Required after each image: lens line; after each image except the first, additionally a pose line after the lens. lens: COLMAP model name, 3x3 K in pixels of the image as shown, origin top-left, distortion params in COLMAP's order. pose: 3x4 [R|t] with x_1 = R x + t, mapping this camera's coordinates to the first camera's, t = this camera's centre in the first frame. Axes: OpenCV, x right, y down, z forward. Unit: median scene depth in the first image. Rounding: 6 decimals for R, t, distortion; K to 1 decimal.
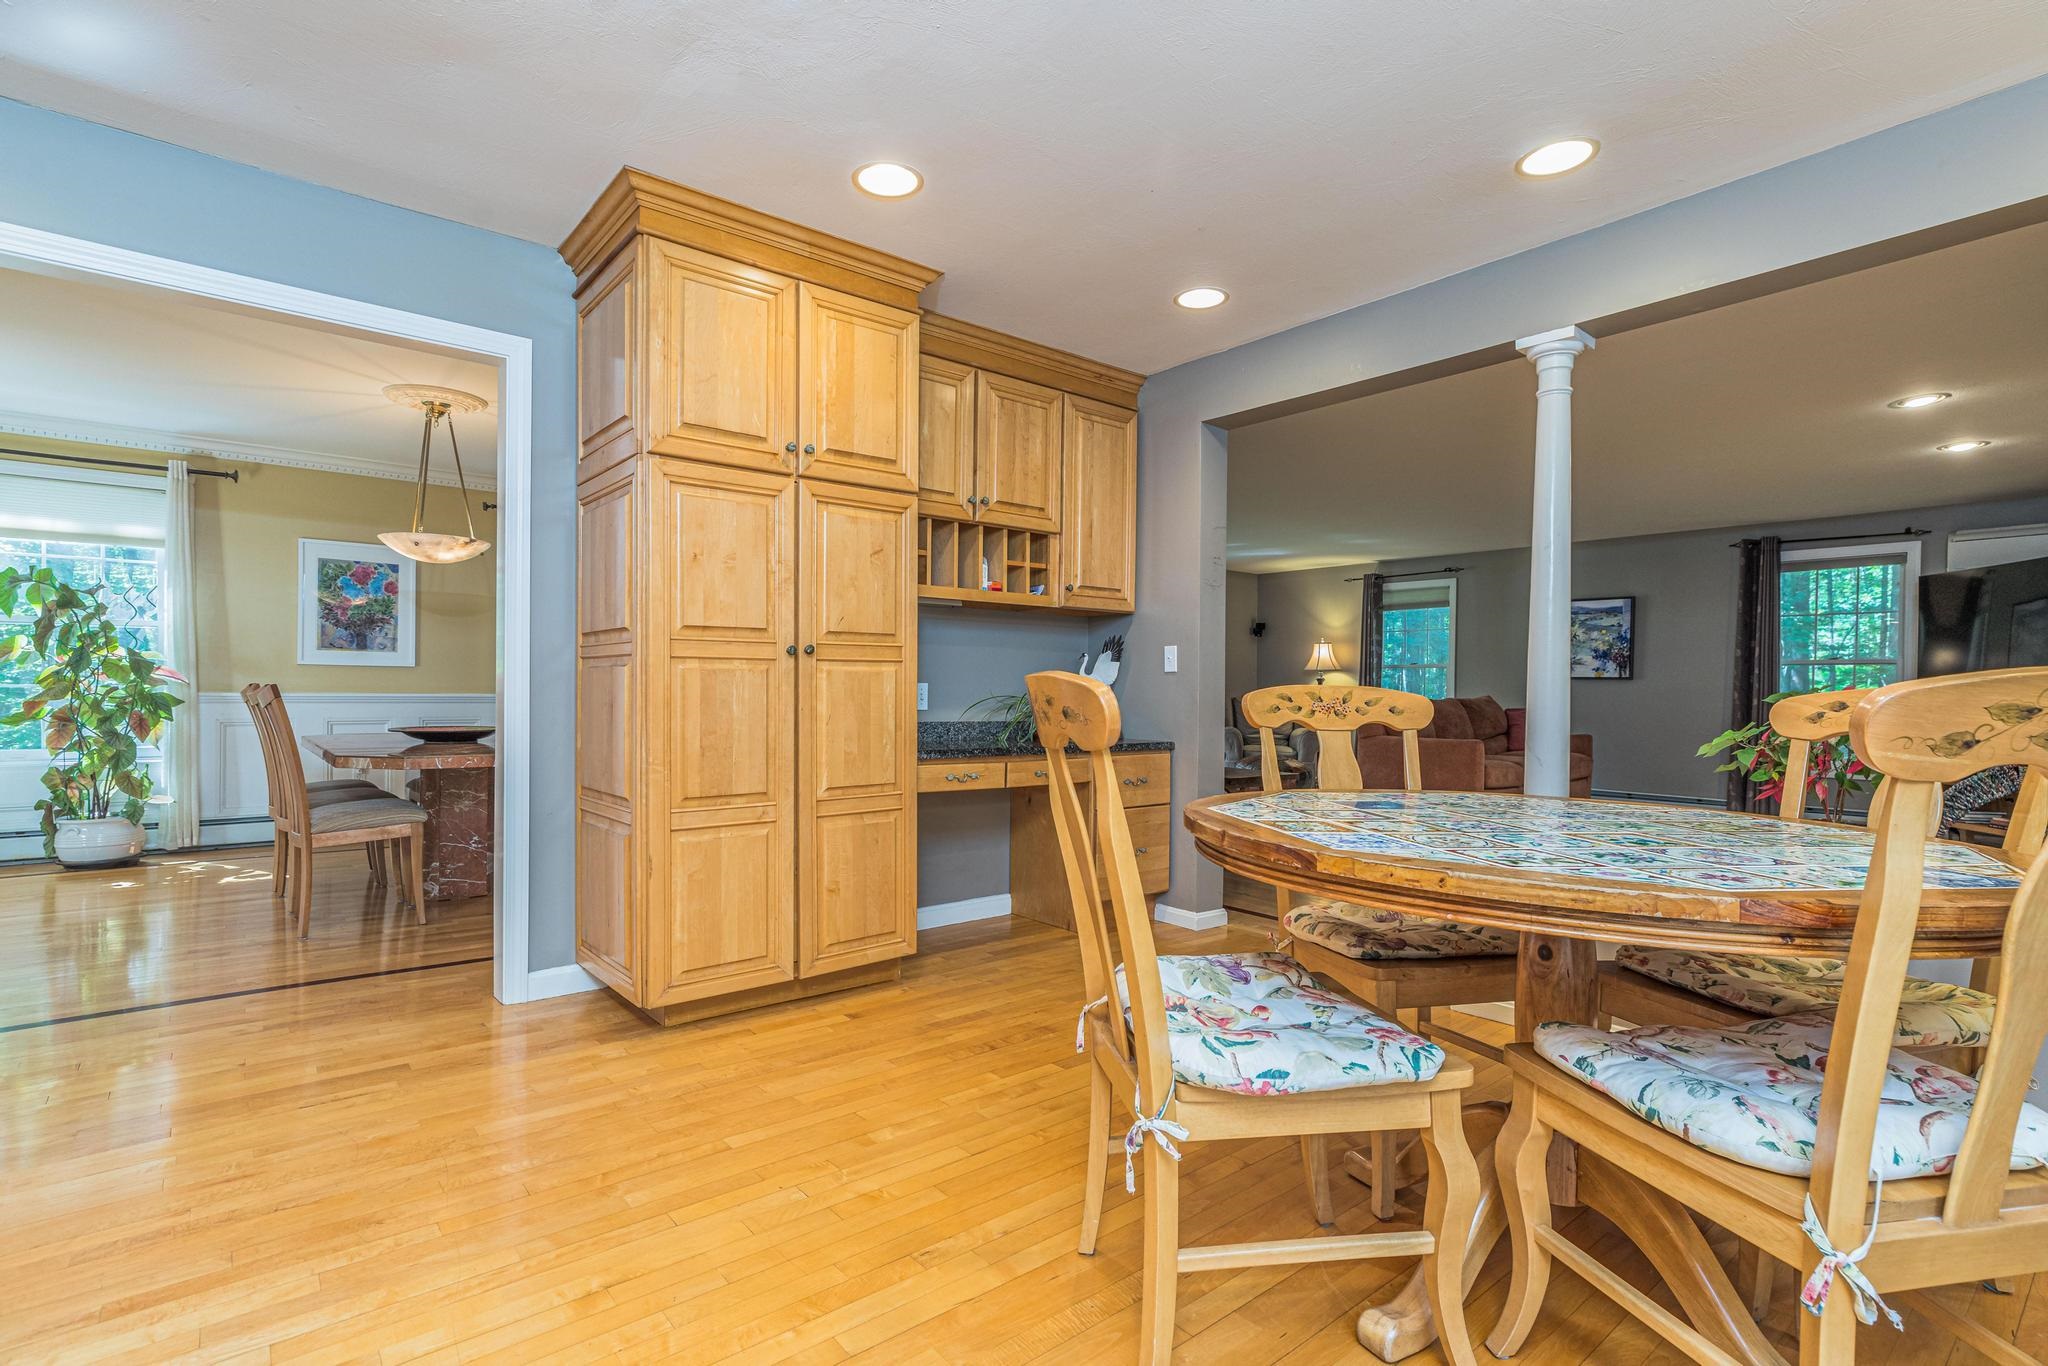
lens RADIAL K [[968.1, 0, 1020.3], [0, 968.1, 696.9], [0, 0, 1]] dist [-0.001144, 0.000015]
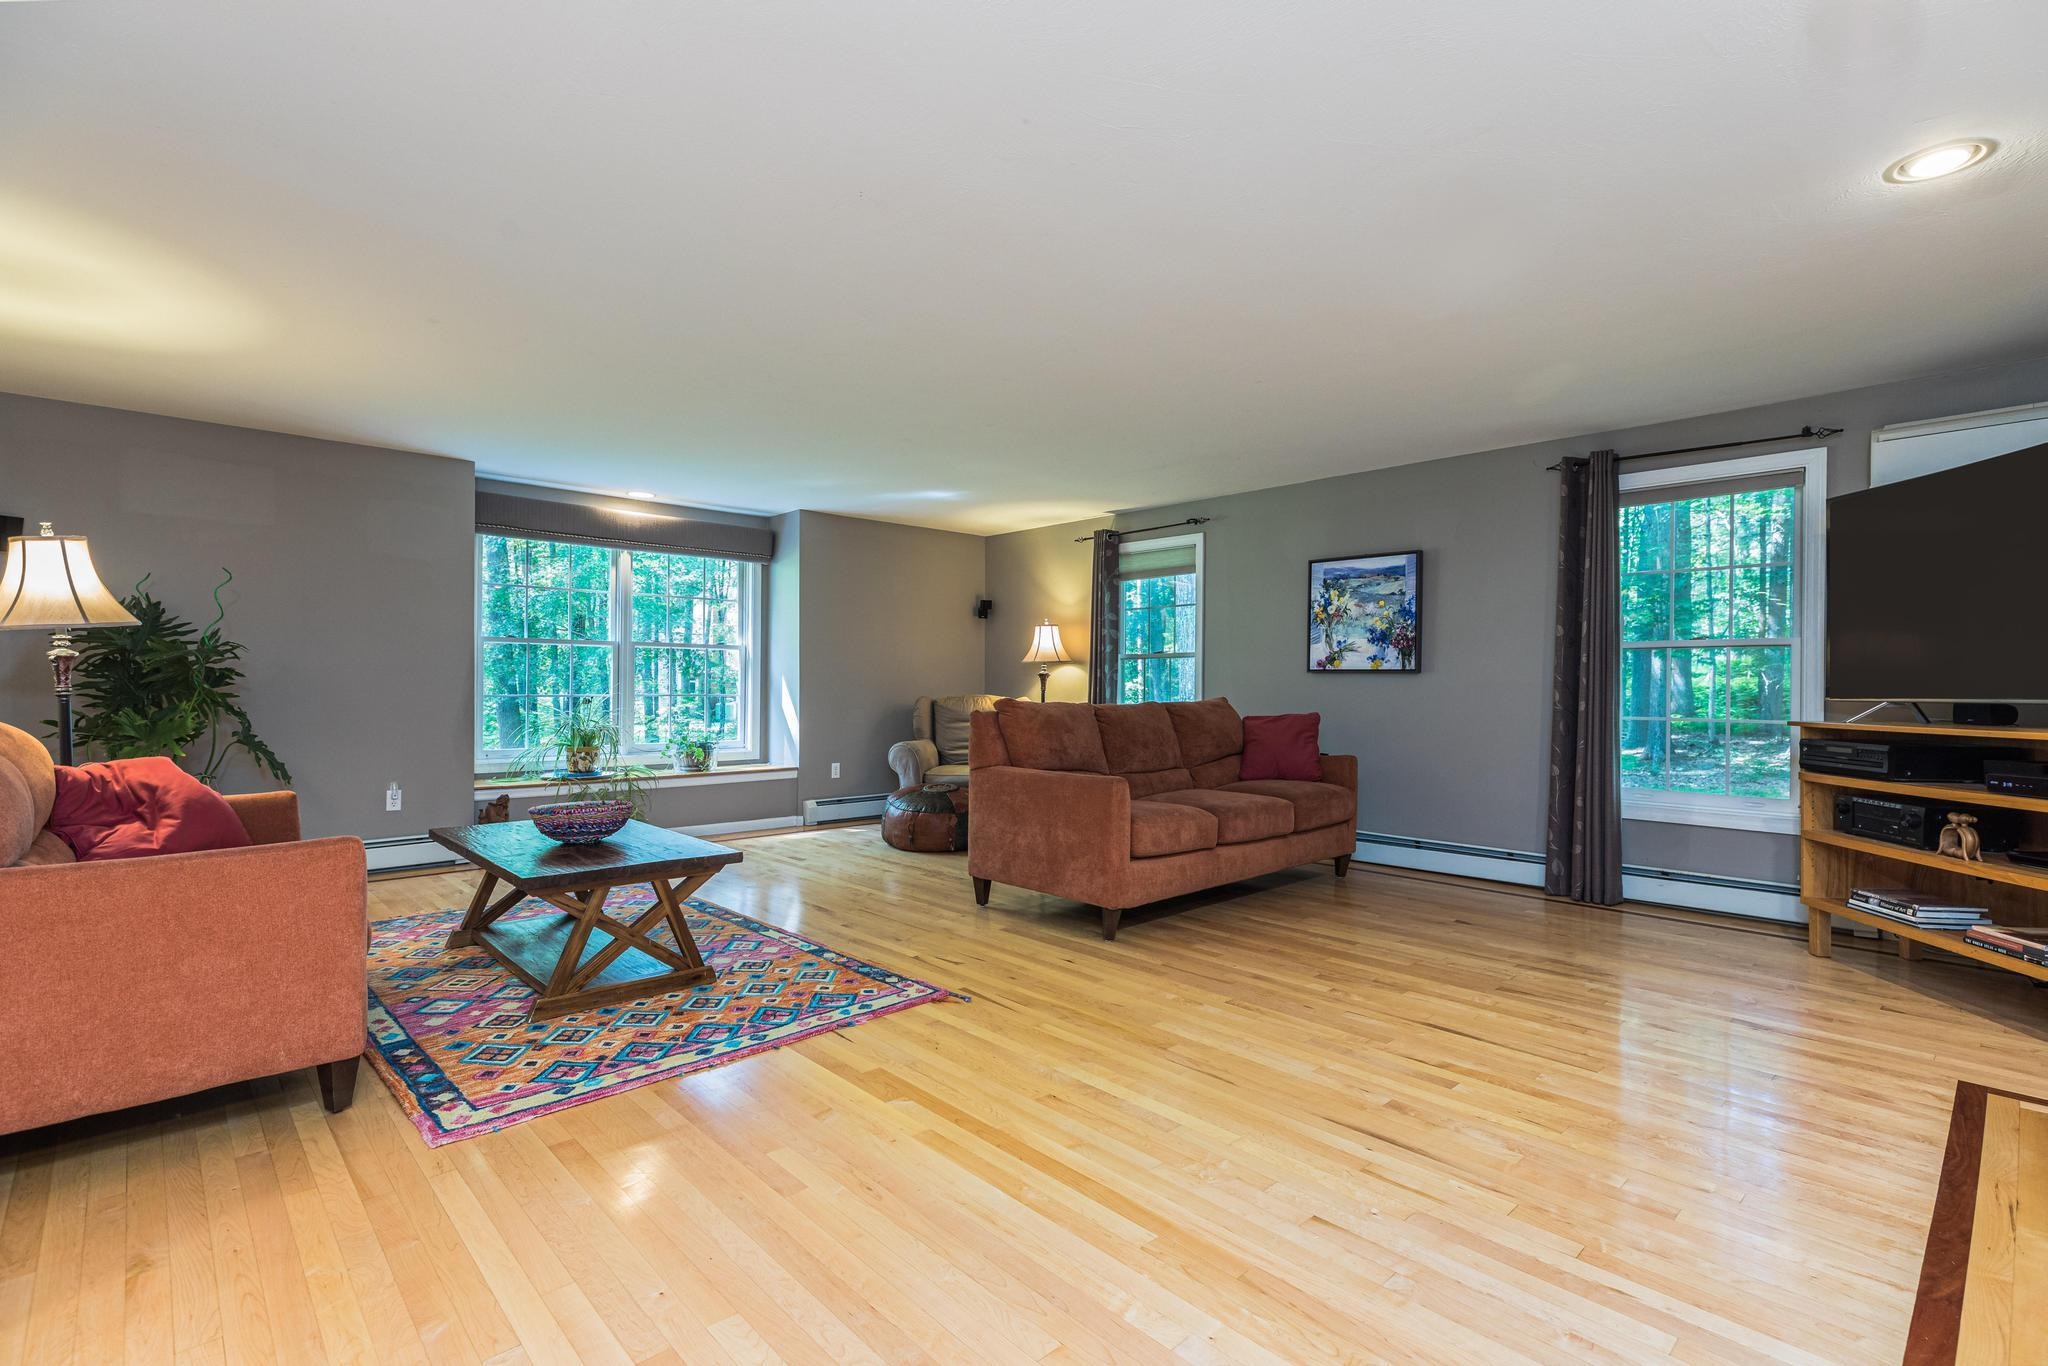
lens RADIAL K [[948.2, 0, 1024.0], [0, 948.2, 683.0], [0, 0, 1]] dist [0.002733, 0.000225]
pose [[0.997672, -0.004187, 0.068063, 0.456185], [0.004983, 0.999921, -0.011526, -0.006408], [-0.068009, 0.011839, 0.997614, 0.520924]]
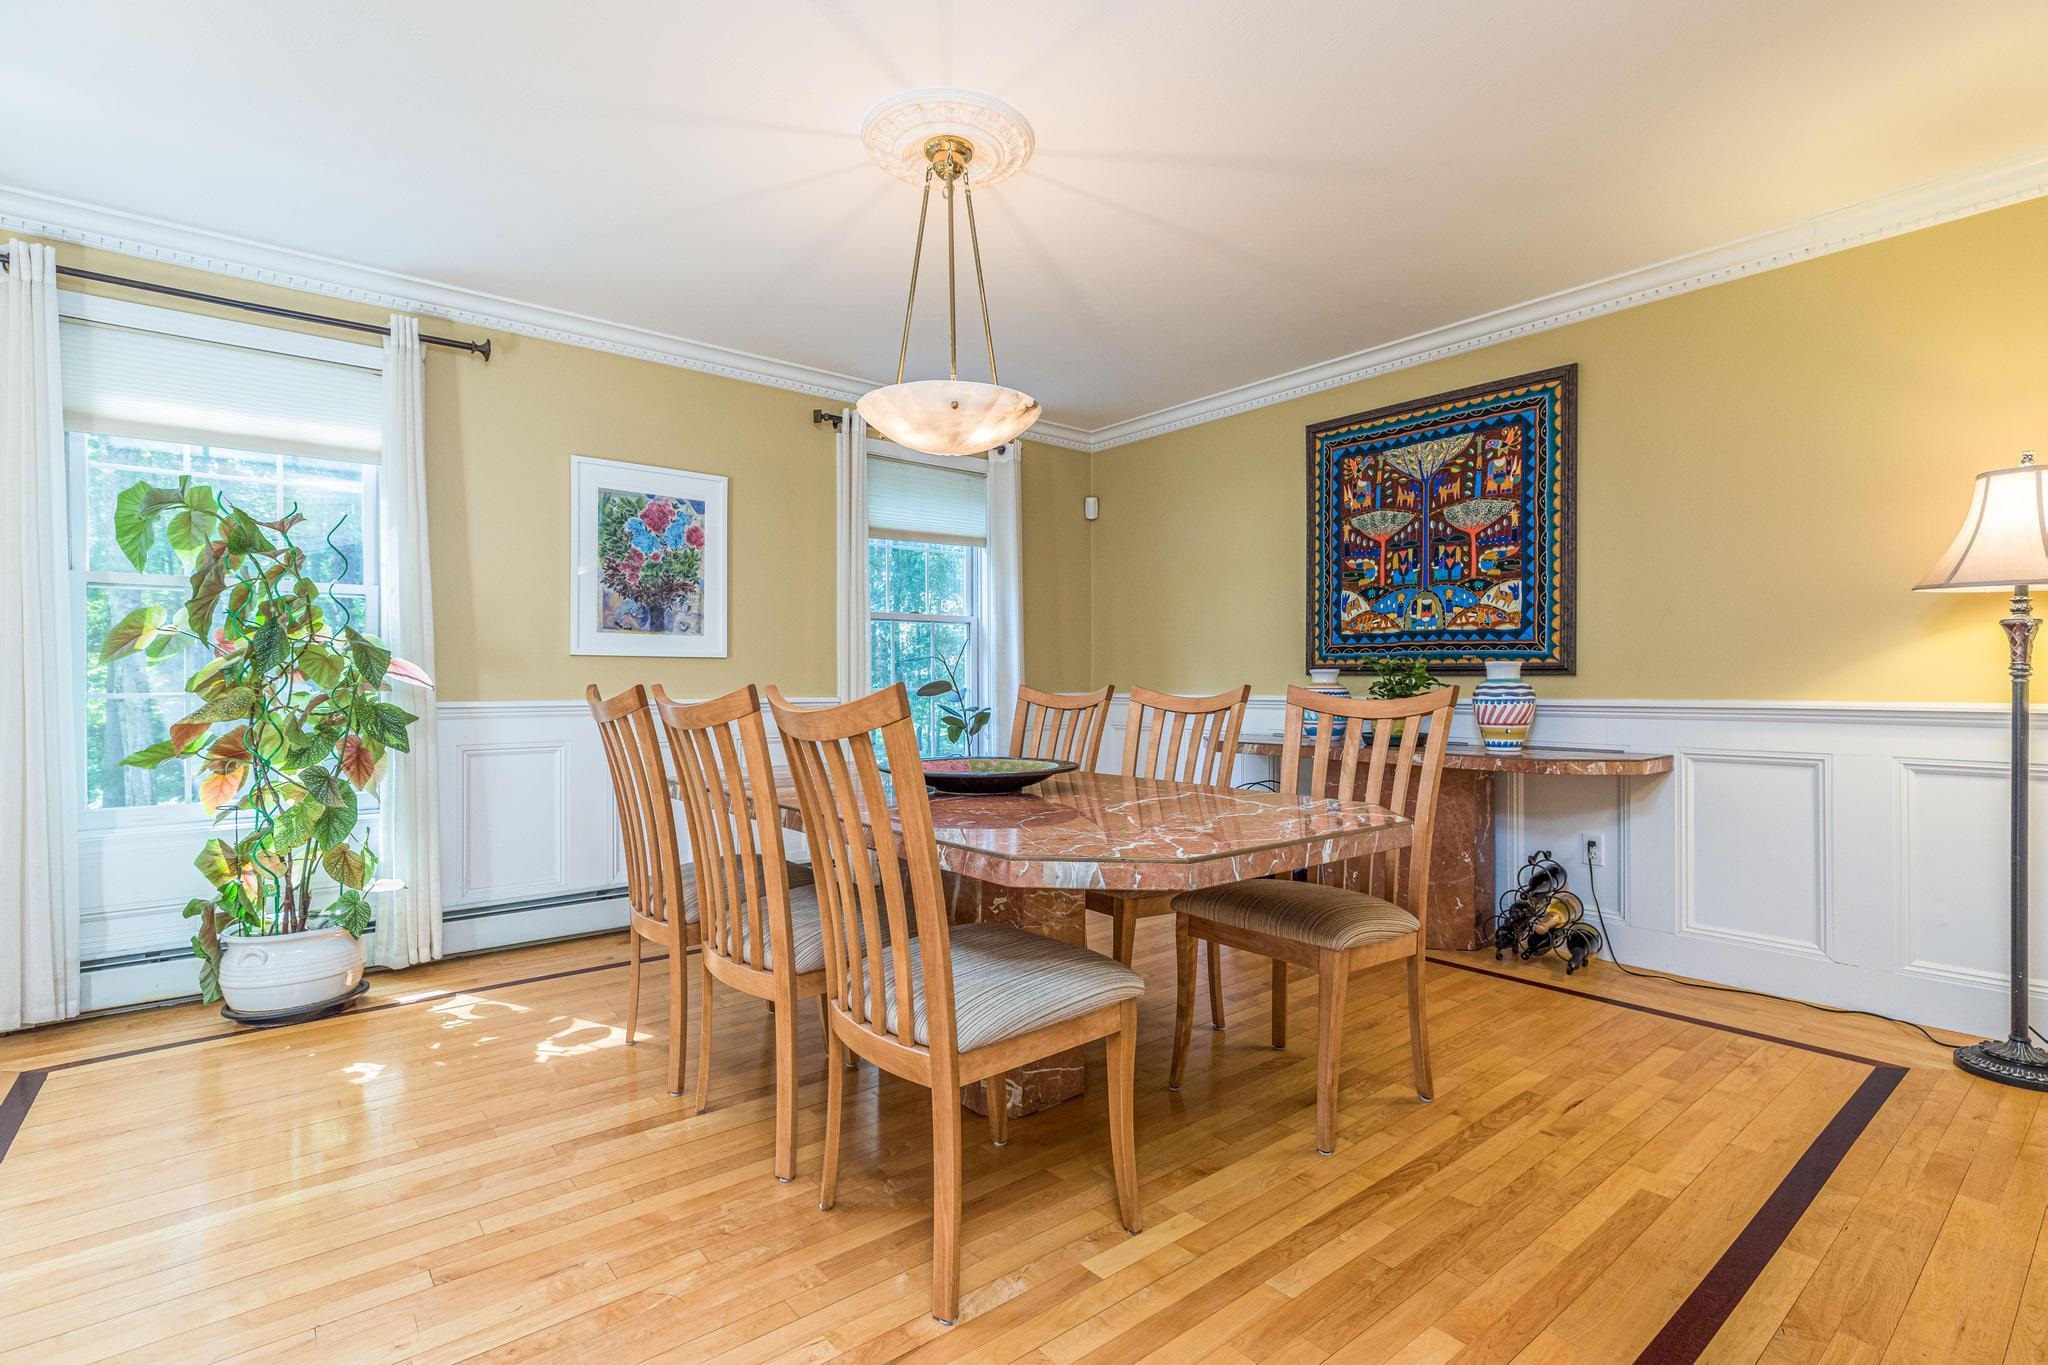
lens RADIAL K [[948.2, 0, 1024.0], [0, 948.2, 682.5], [0, 0, 1]] dist [0.002733, 0.000225]
pose [[0.999829, -0.013038, -0.013111, -0.477743], [0.012905, 0.999865, -0.010176, -0.006143], [0.013242, 0.010006, 0.999862, 0.414417]]
